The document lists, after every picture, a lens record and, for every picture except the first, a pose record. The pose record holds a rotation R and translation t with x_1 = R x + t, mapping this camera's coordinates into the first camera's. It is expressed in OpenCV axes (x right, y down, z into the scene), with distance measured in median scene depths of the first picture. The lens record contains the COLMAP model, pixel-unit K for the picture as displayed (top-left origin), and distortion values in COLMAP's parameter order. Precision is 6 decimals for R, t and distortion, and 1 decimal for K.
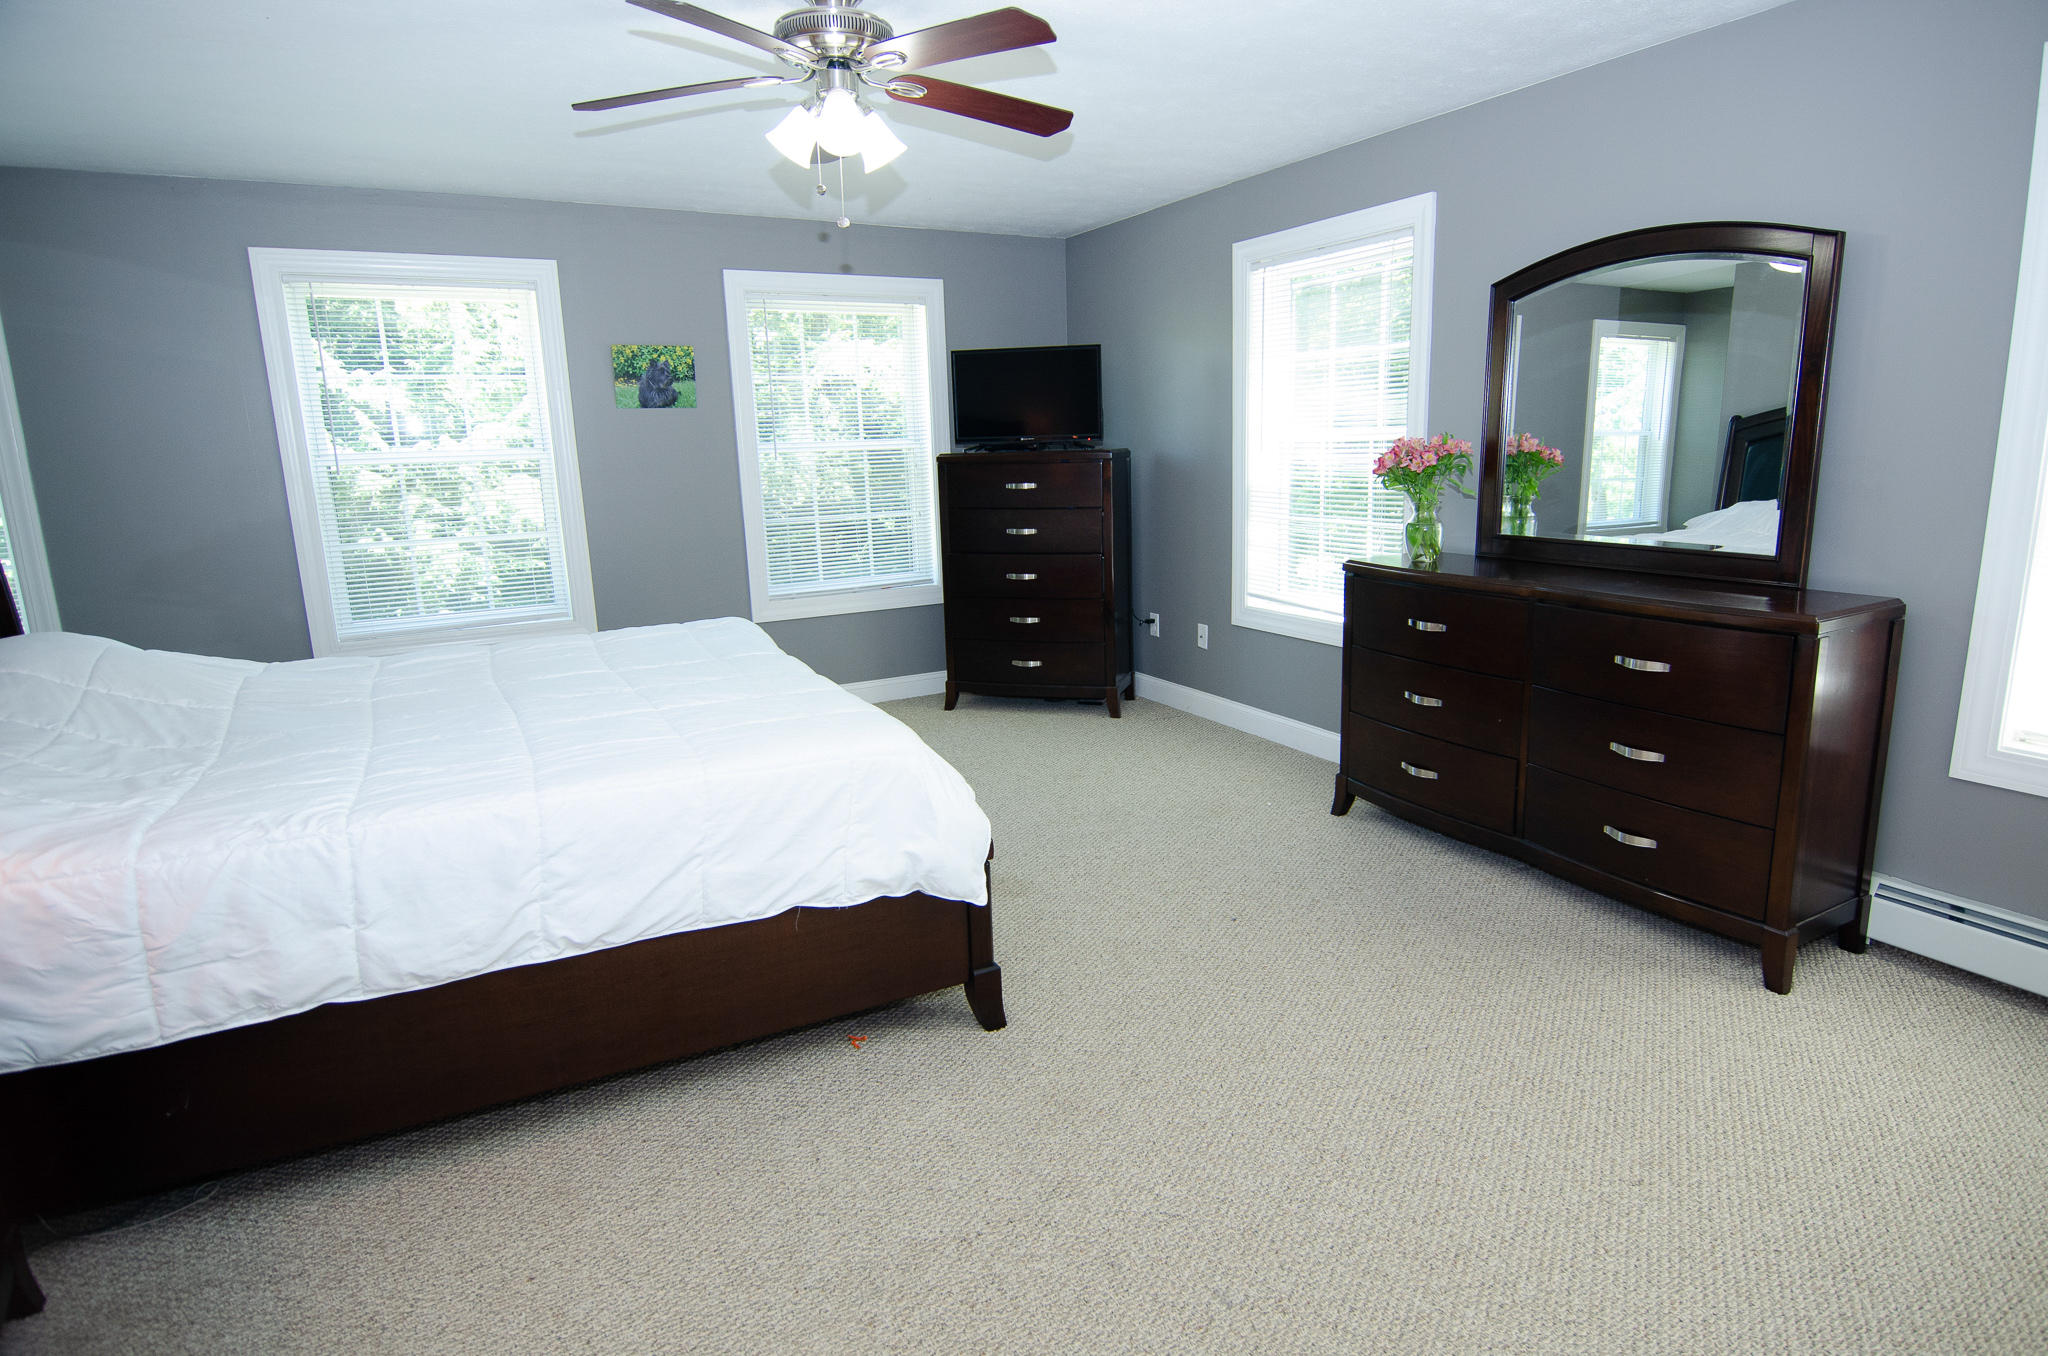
lens RADIAL K [[1101.2, 0, 1068.2], [0, 1101.2, 672.5], [0, 0, 1]] dist [-0.011869, -0.014088]
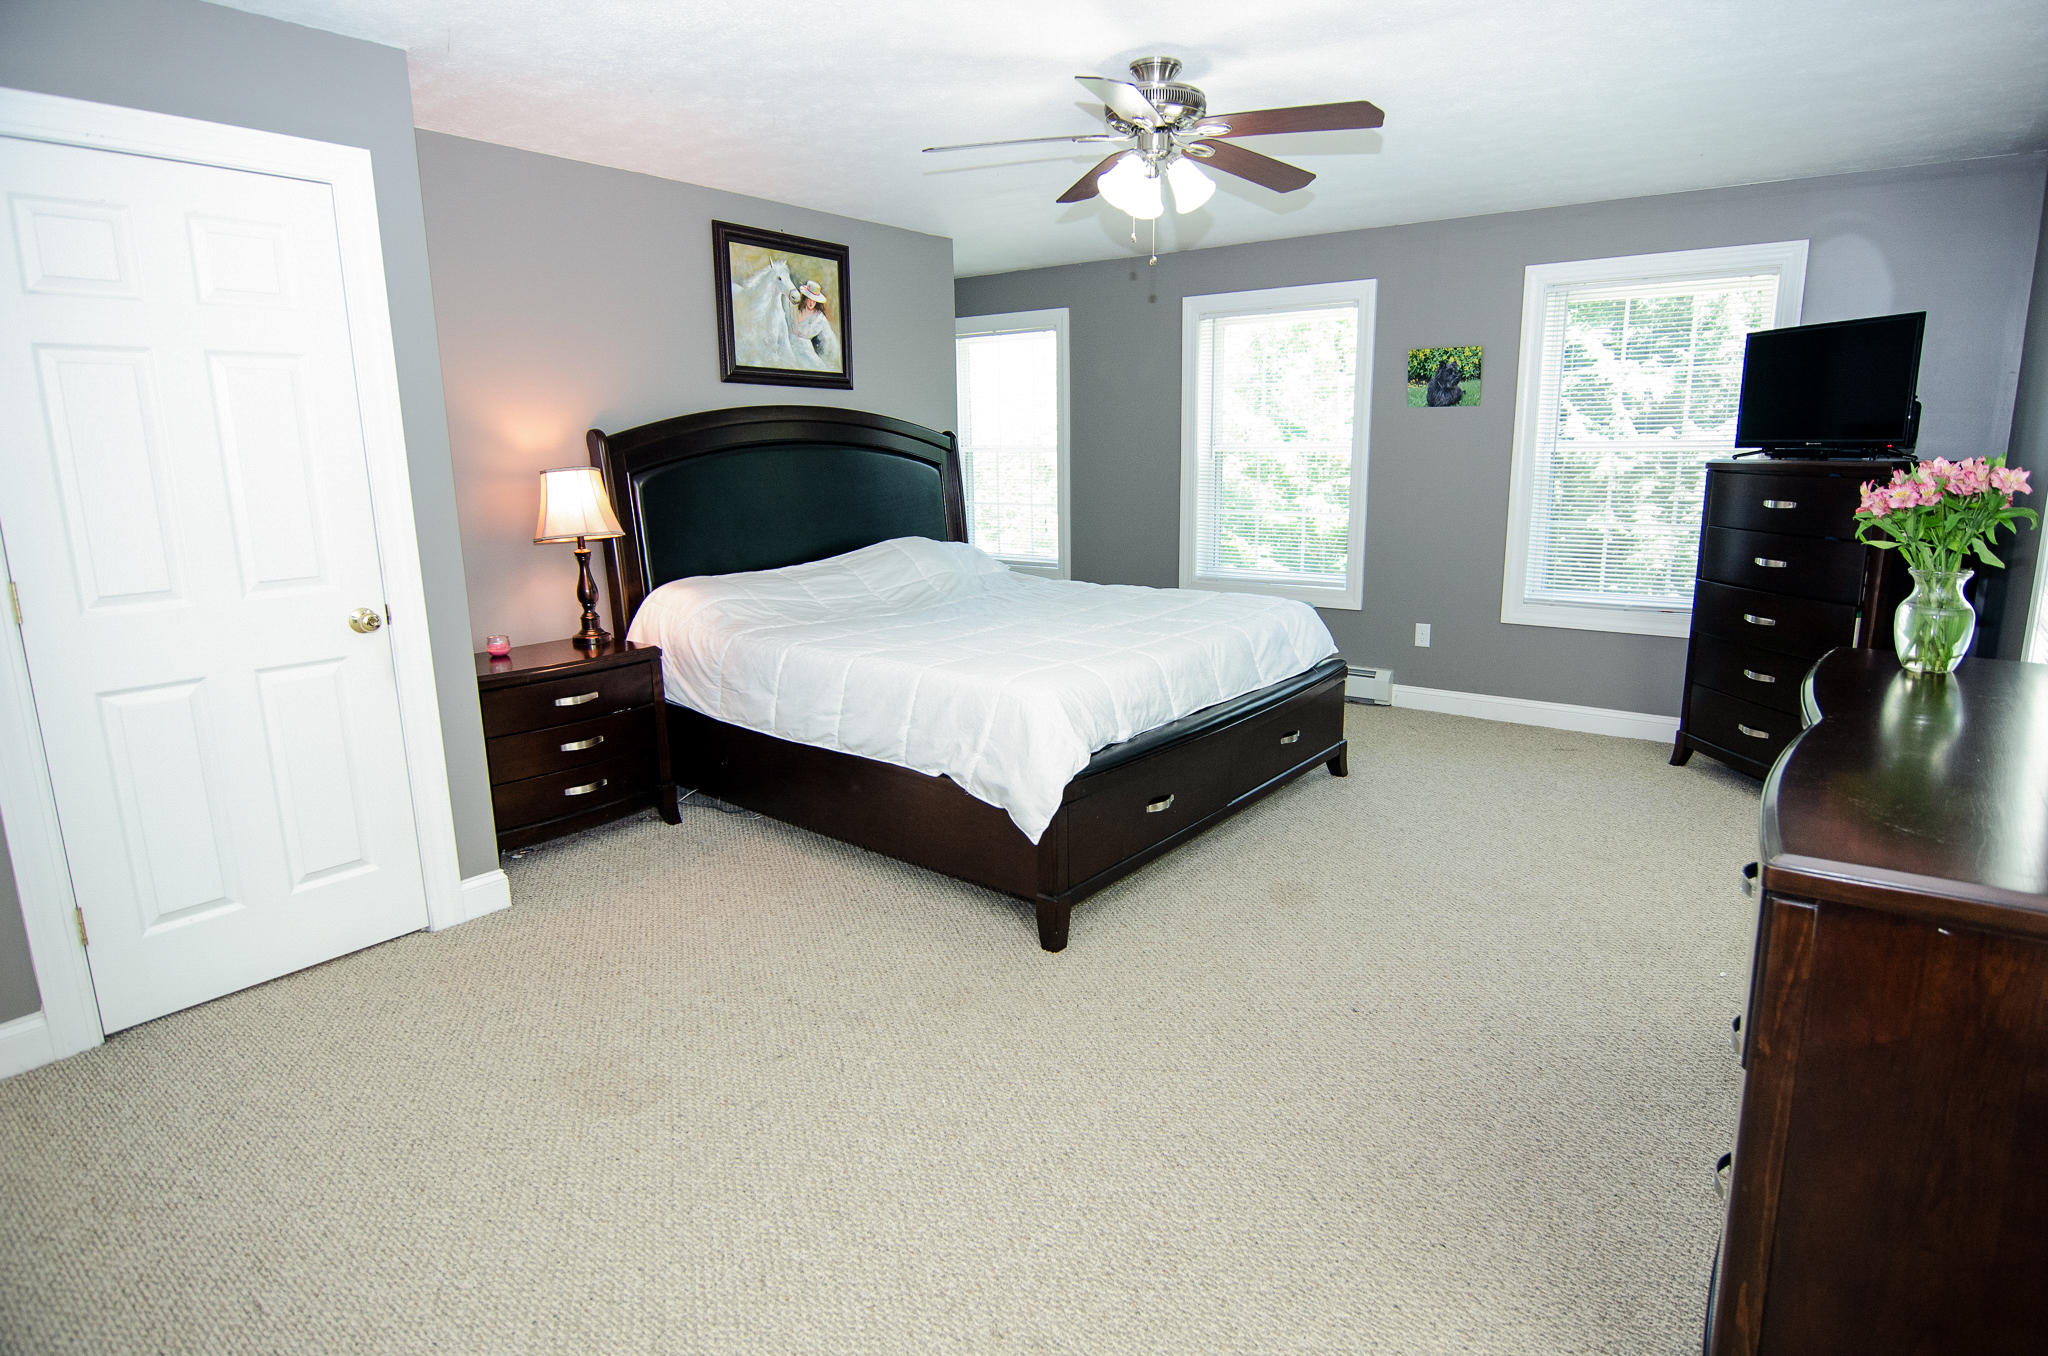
lens RADIAL K [[1101.2, 0, 1068.2], [0, 1101.2, 672.5], [0, 0, 1]] dist [-0.011869, -0.014088]
pose [[0.404146, 0.205340, -0.891348, 0.480986], [-0.190723, 0.971975, 0.137439, -0.067613], [0.894590, 0.114455, 0.431983, 0.245516]]
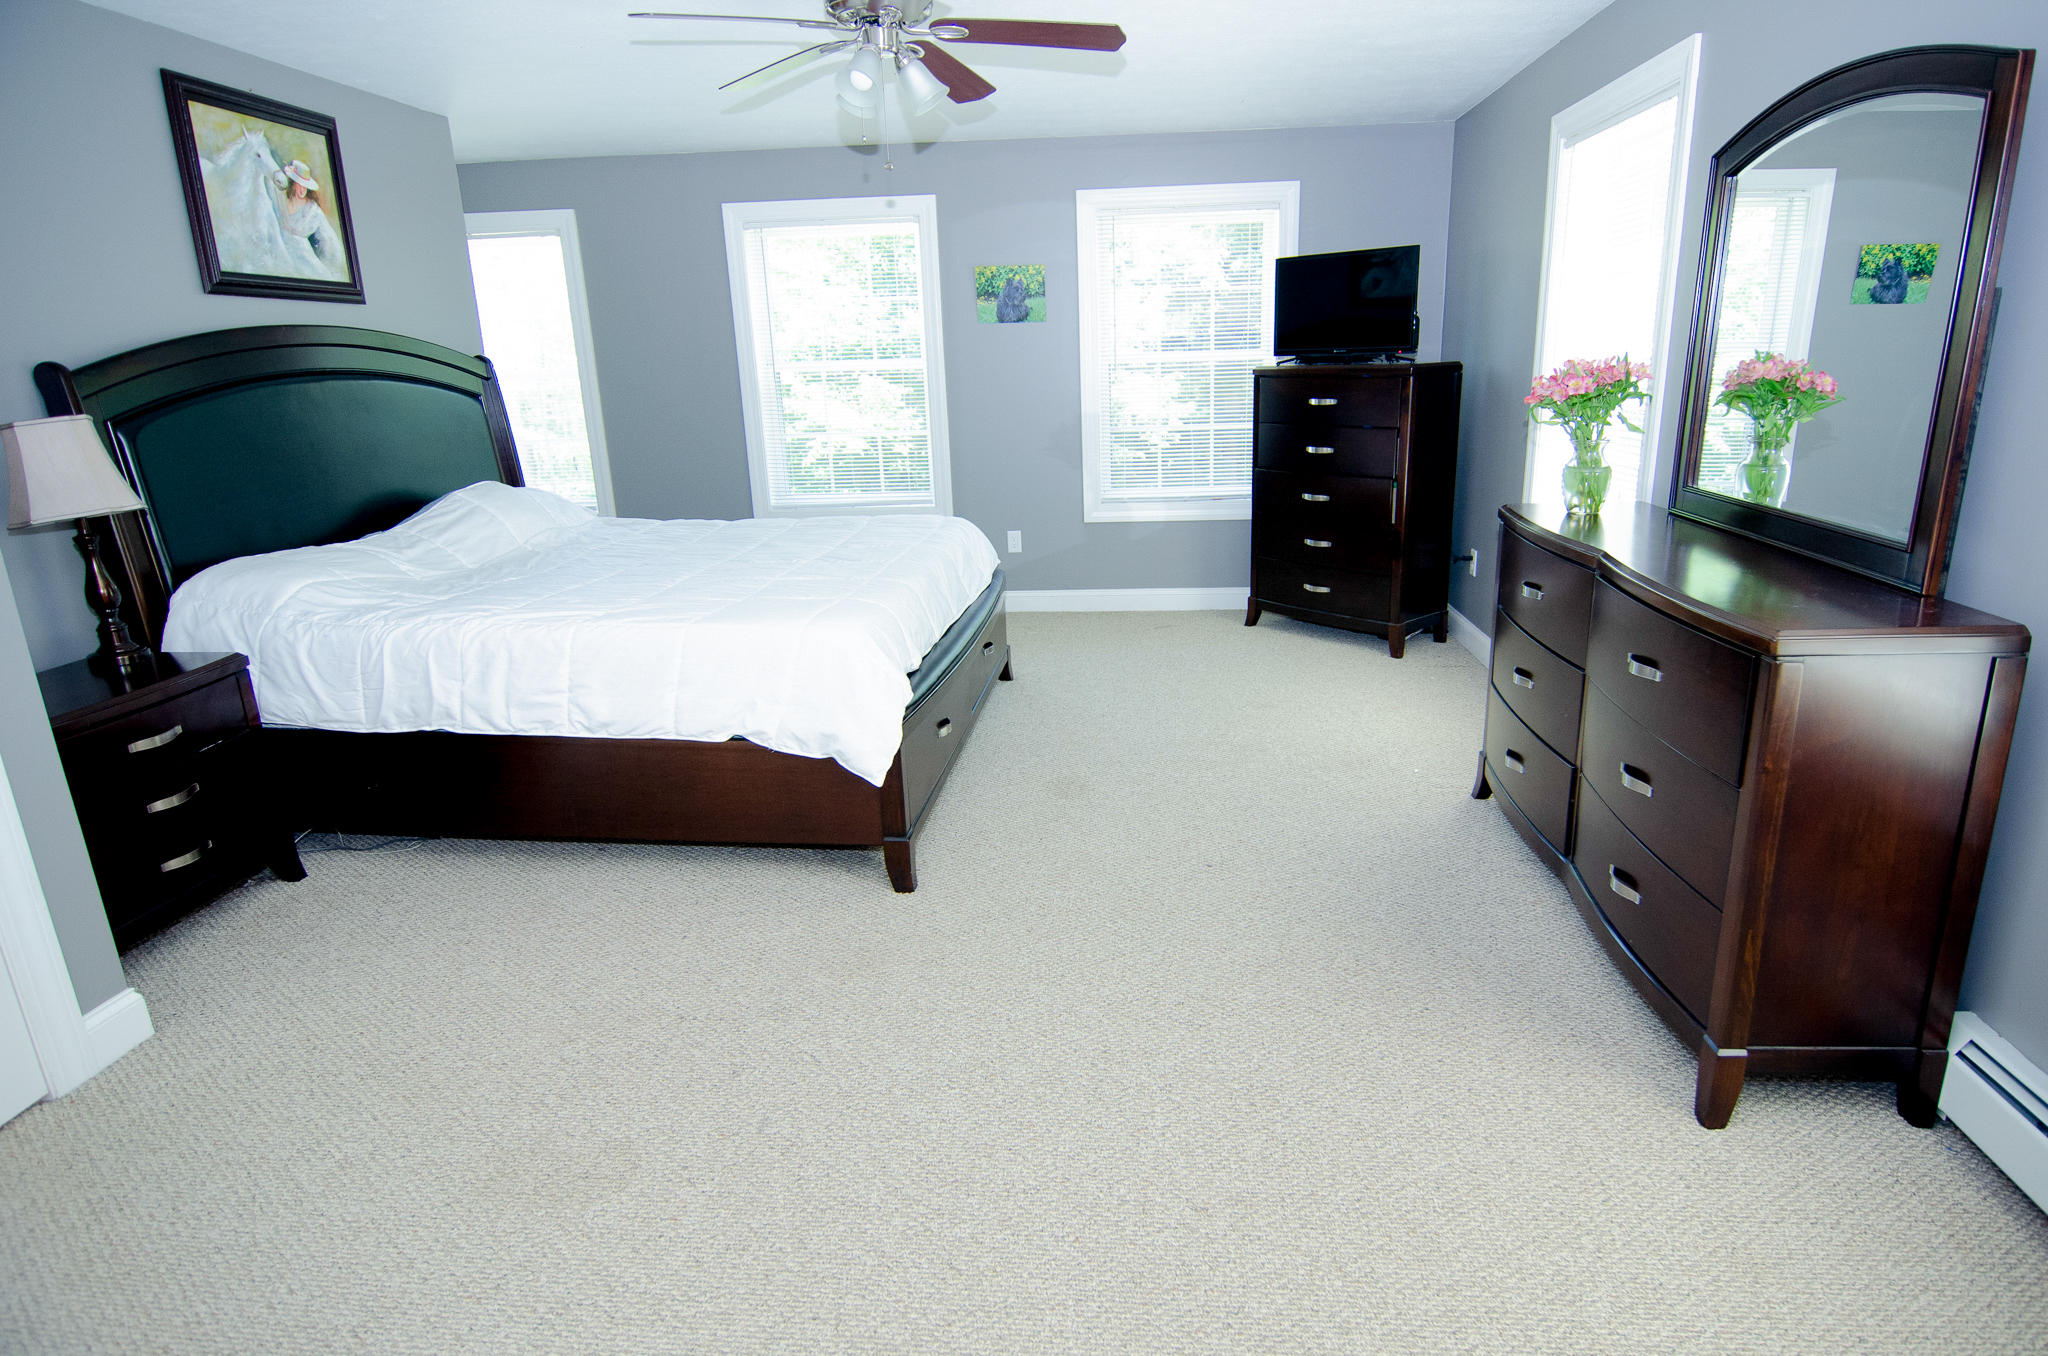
lens RADIAL K [[1109.4, 0, 1073.8], [0, 1109.4, 673.8], [0, 0, 1]] dist [-0.007121, -0.014784]
pose [[0.828891, 0.157329, -0.536831, 0.343145], [-0.109636, 0.986715, 0.119893, -0.029687], [0.548562, -0.040522, 0.835127, 0.073873]]
